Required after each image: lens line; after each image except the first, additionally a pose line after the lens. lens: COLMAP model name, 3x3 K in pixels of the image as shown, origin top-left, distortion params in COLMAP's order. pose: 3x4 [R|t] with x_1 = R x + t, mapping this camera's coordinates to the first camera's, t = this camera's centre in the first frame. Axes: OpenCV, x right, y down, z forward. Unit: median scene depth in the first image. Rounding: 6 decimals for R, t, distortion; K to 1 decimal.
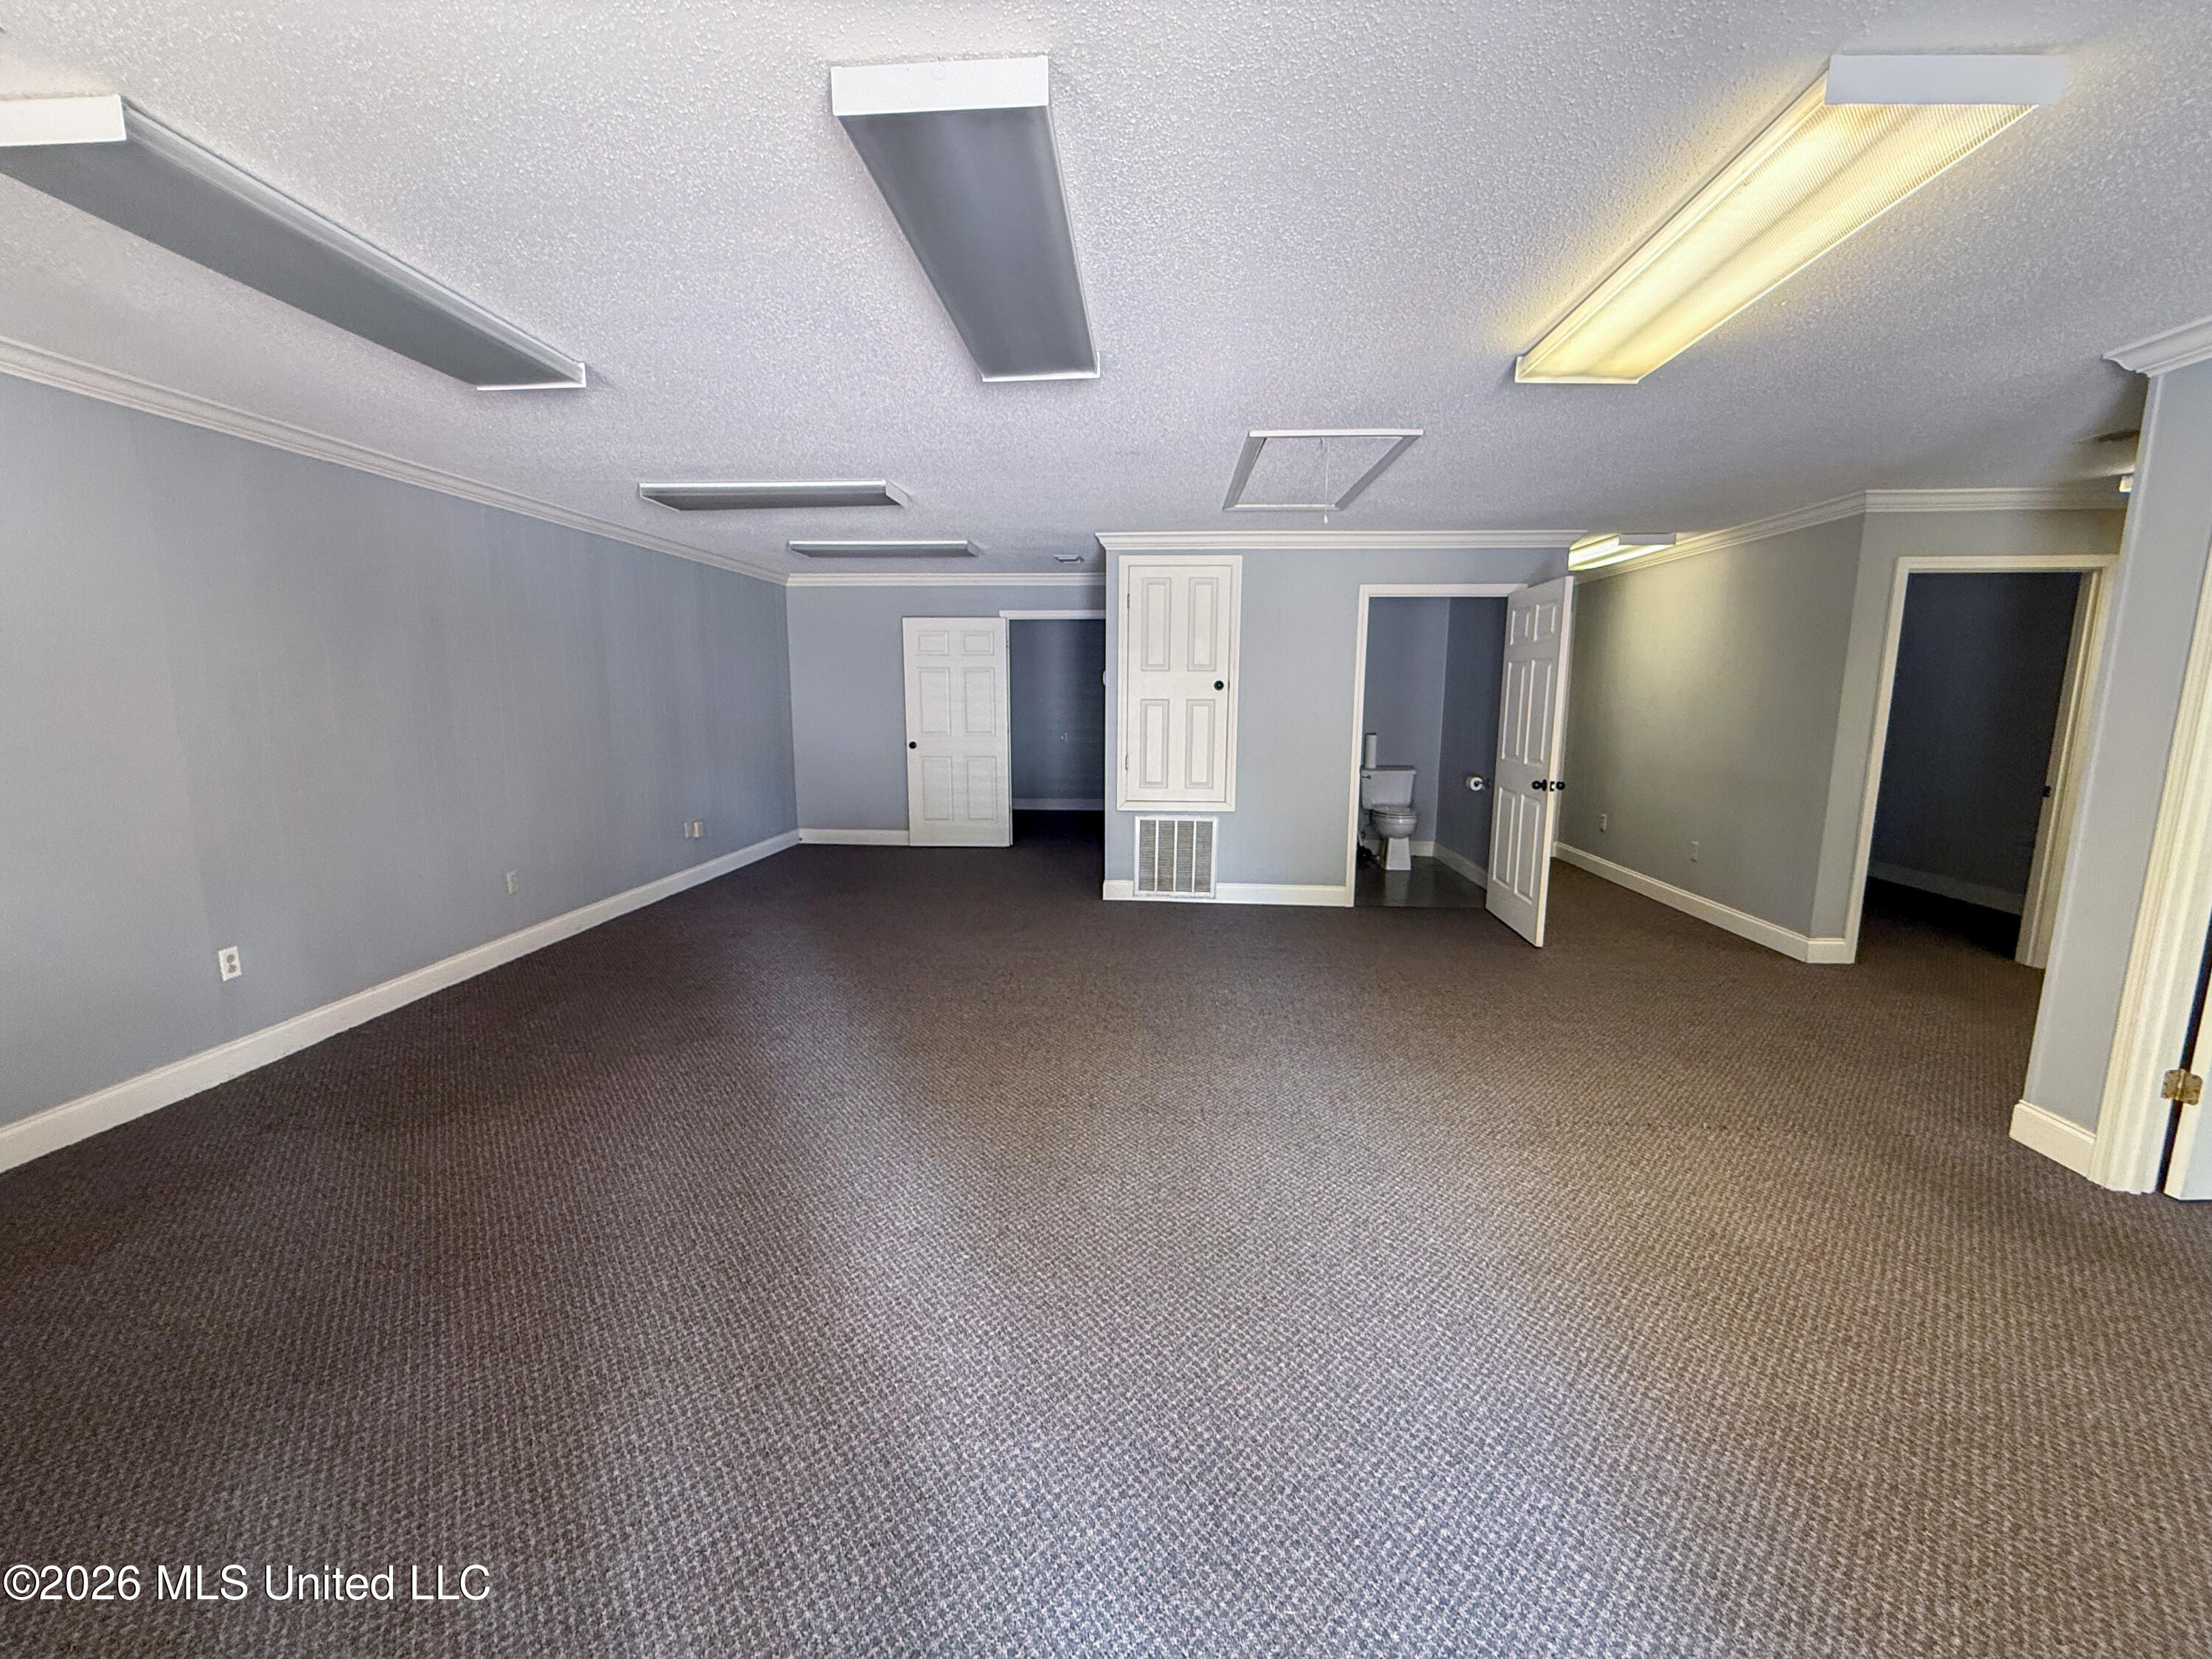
lens RADIAL K [[877.9, 0, 1104.4], [0, 877.9, 820.0], [0, 0, 1]] dist [-0.000301, 0.000338]
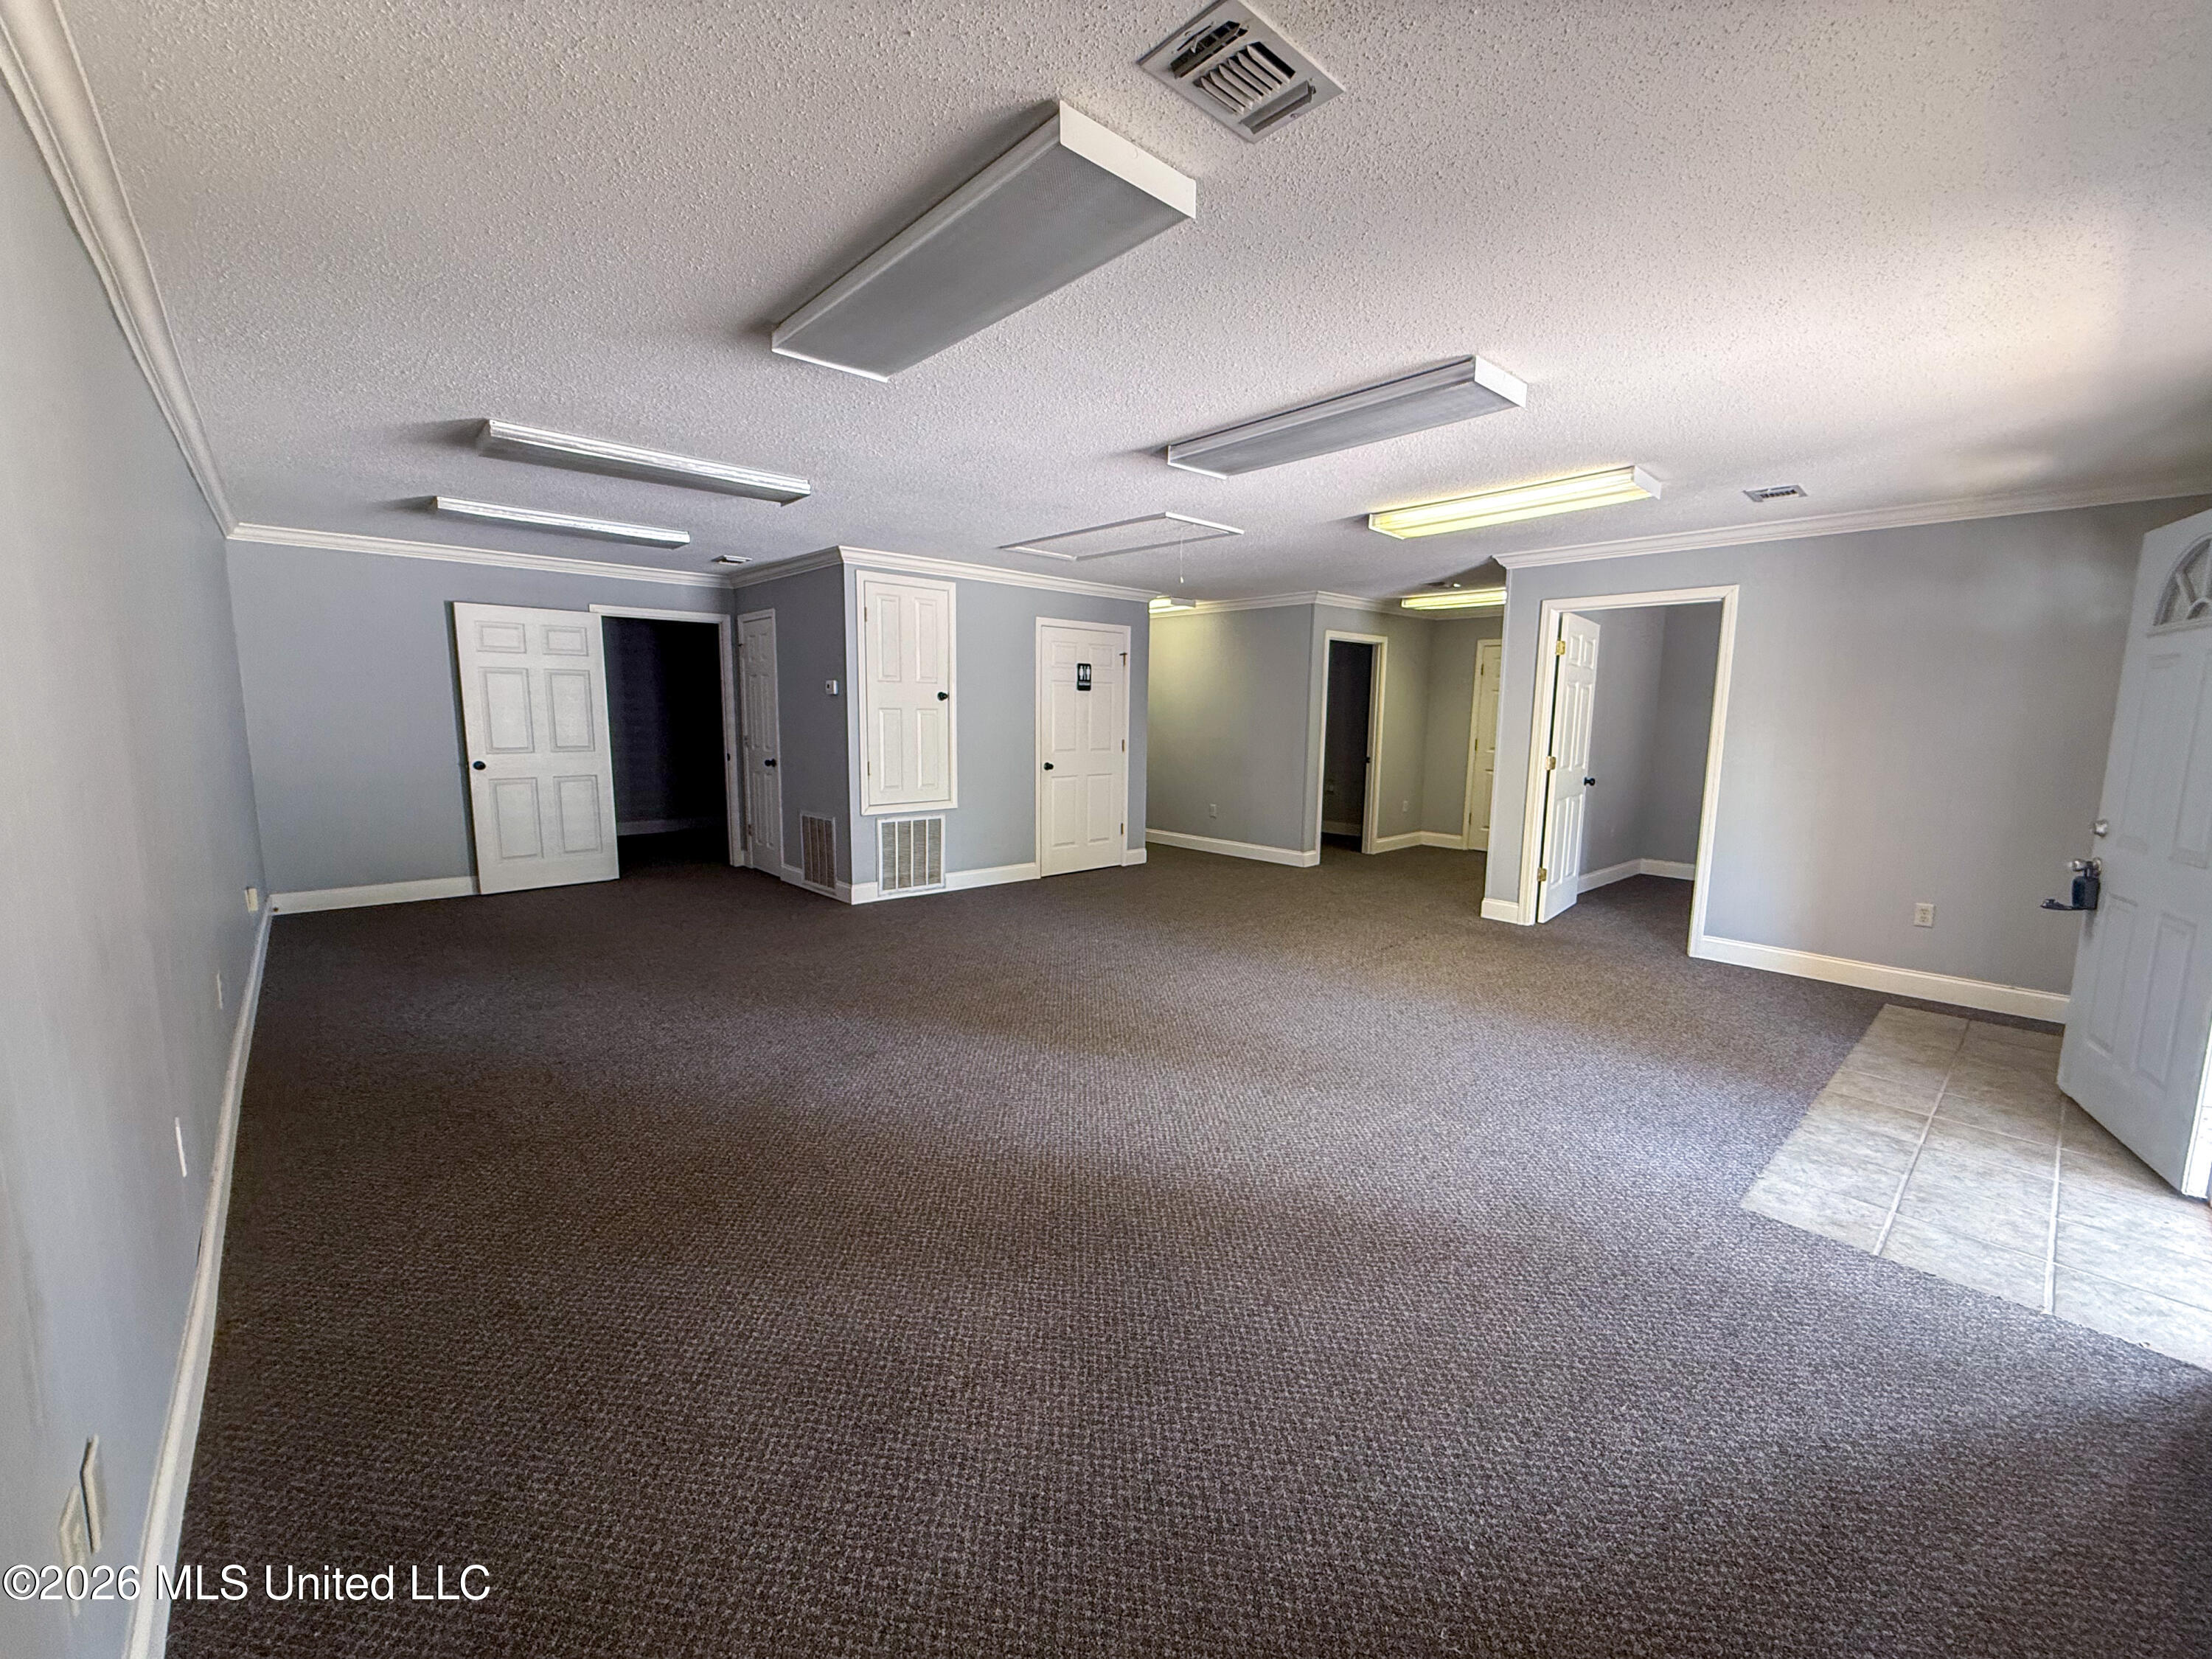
lens RADIAL K [[877.9, 0, 1098.8], [0, 877.9, 812.5], [0, 0, 1]] dist [-0.000301, 0.000338]
pose [[0.698308, -0.078889, 0.711437, -0.528201], [0.095220, 0.995313, 0.016905, -0.005439], [-0.709436, 0.055938, 0.702546, 0.077461]]
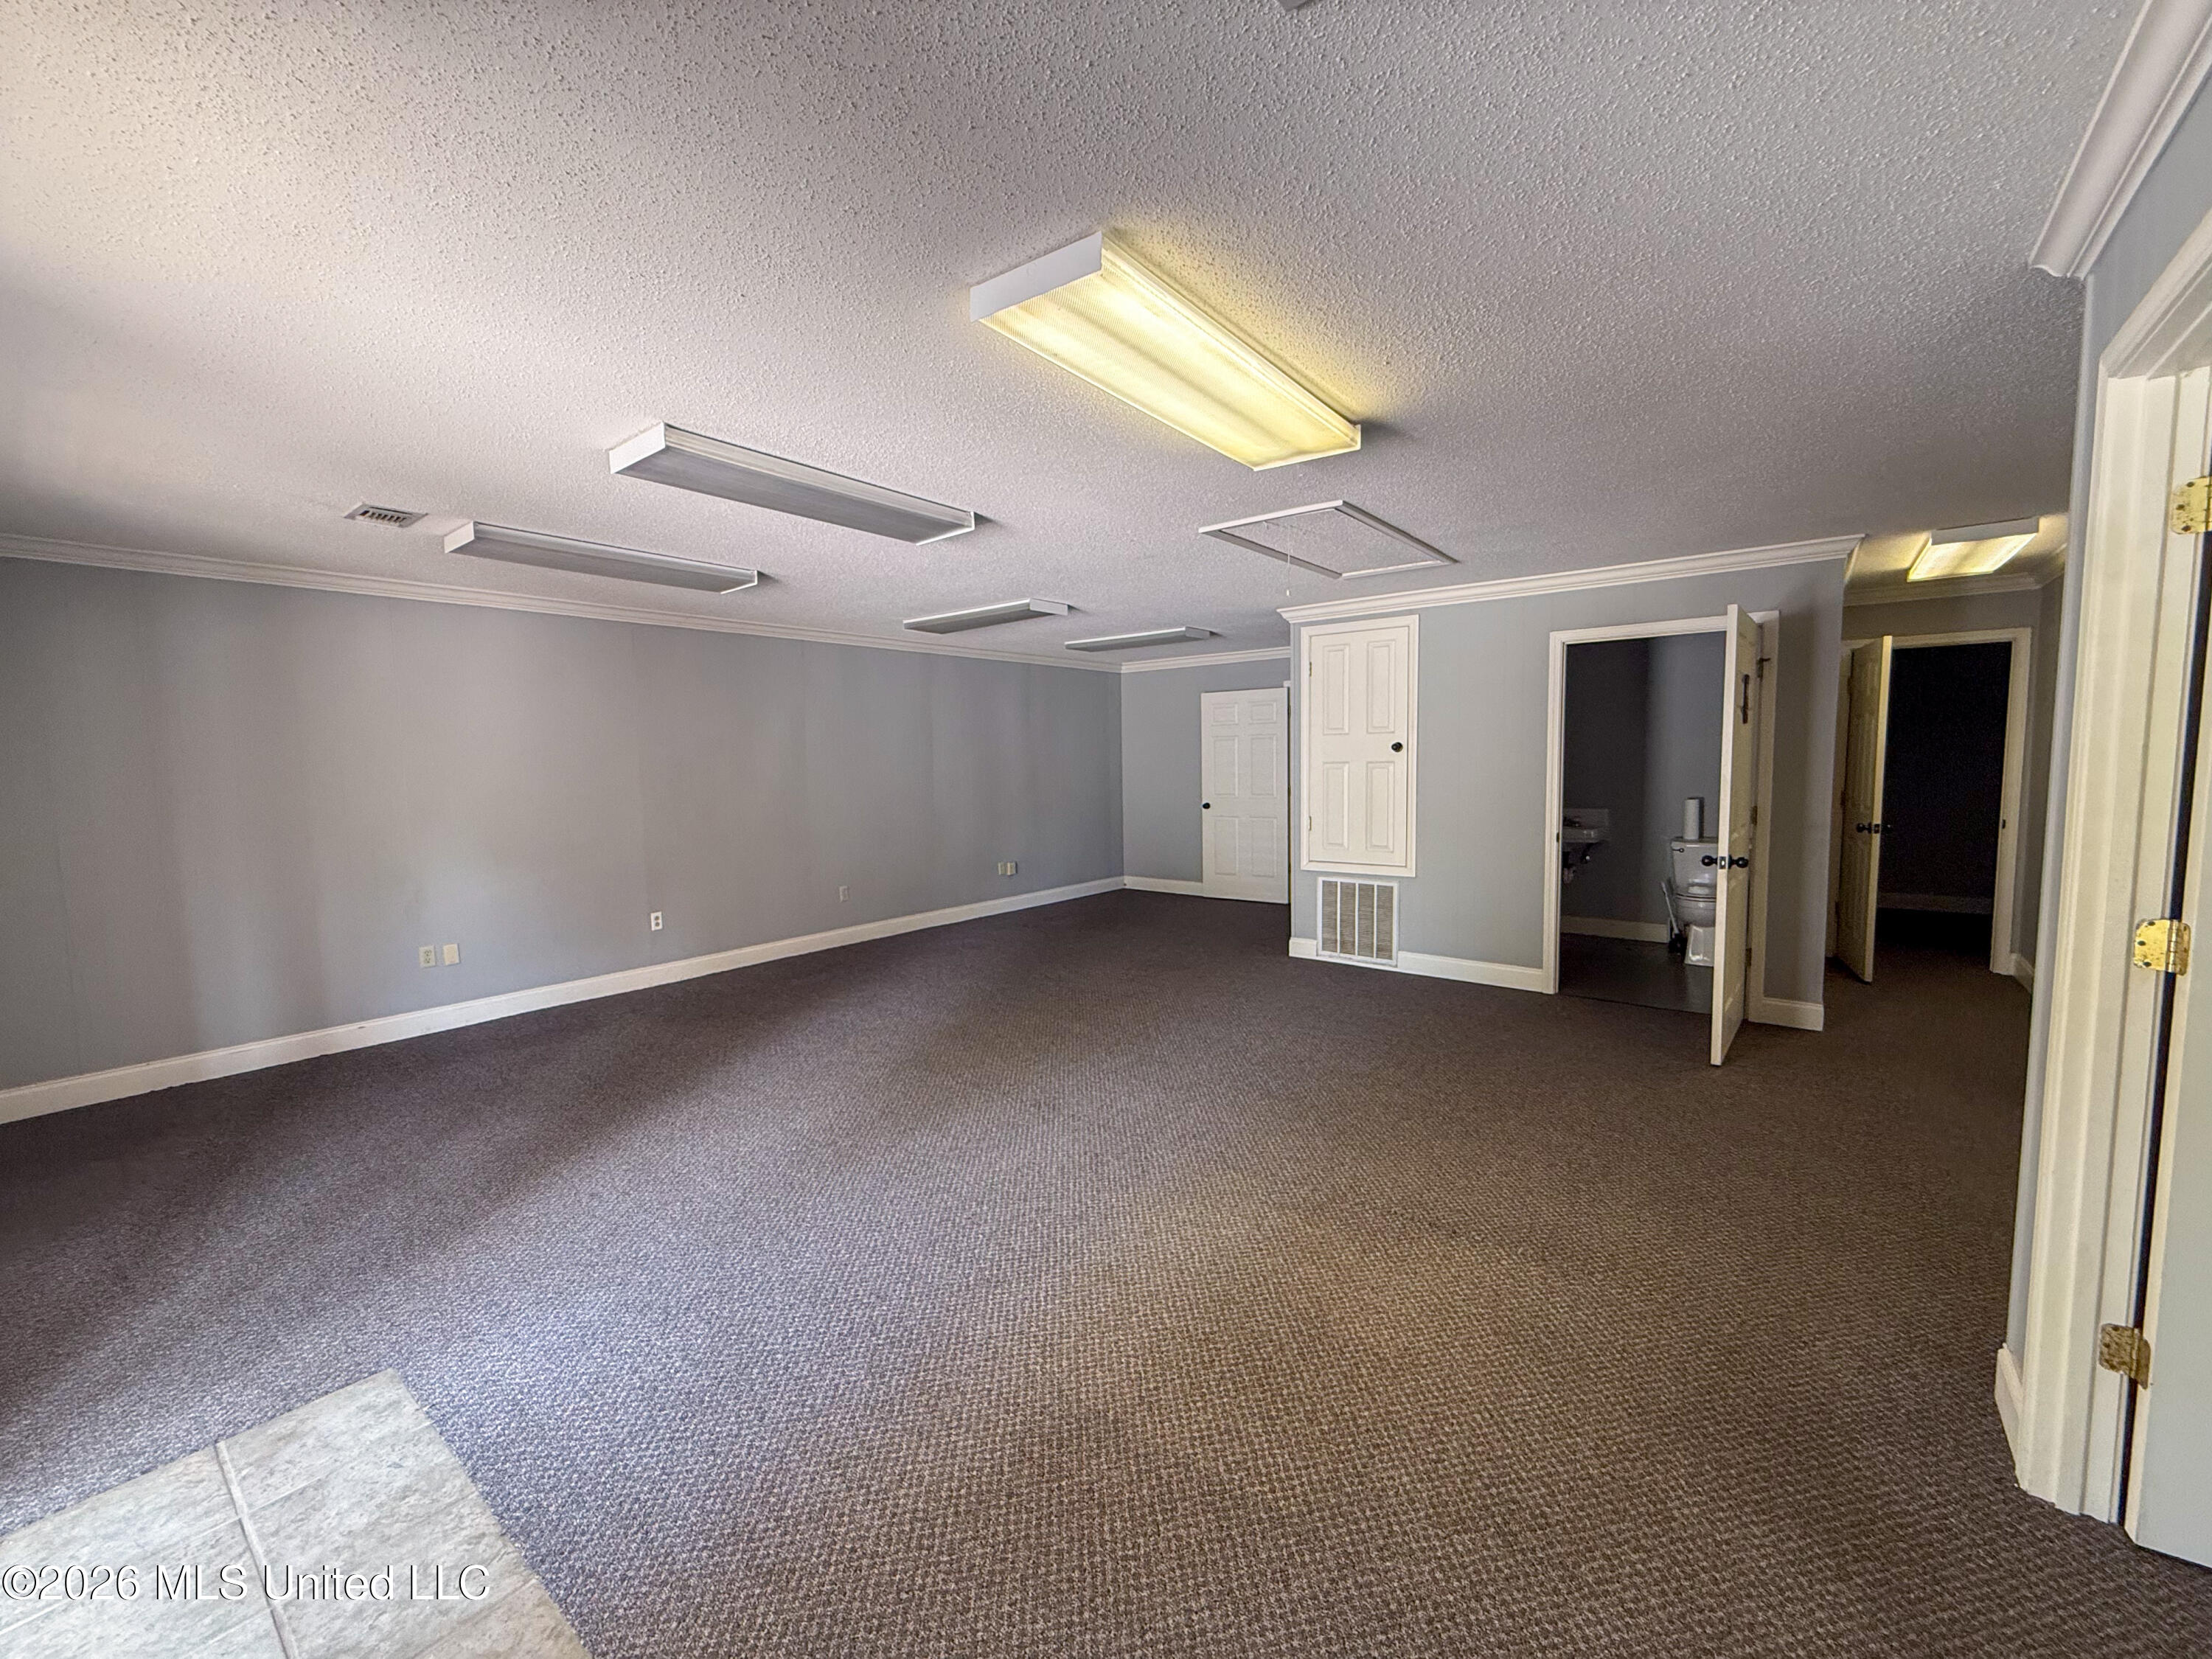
lens RADIAL K [[877.9, 0, 1109.6], [0, 877.9, 821.7], [0, 0, 1]] dist [-0.000301, 0.000338]
pose [[0.827445, 0.021215, -0.561146, 0.408302], [-0.060203, 0.996878, -0.051084, -0.000938], [0.558310, 0.076052, 0.826139, 0.017171]]
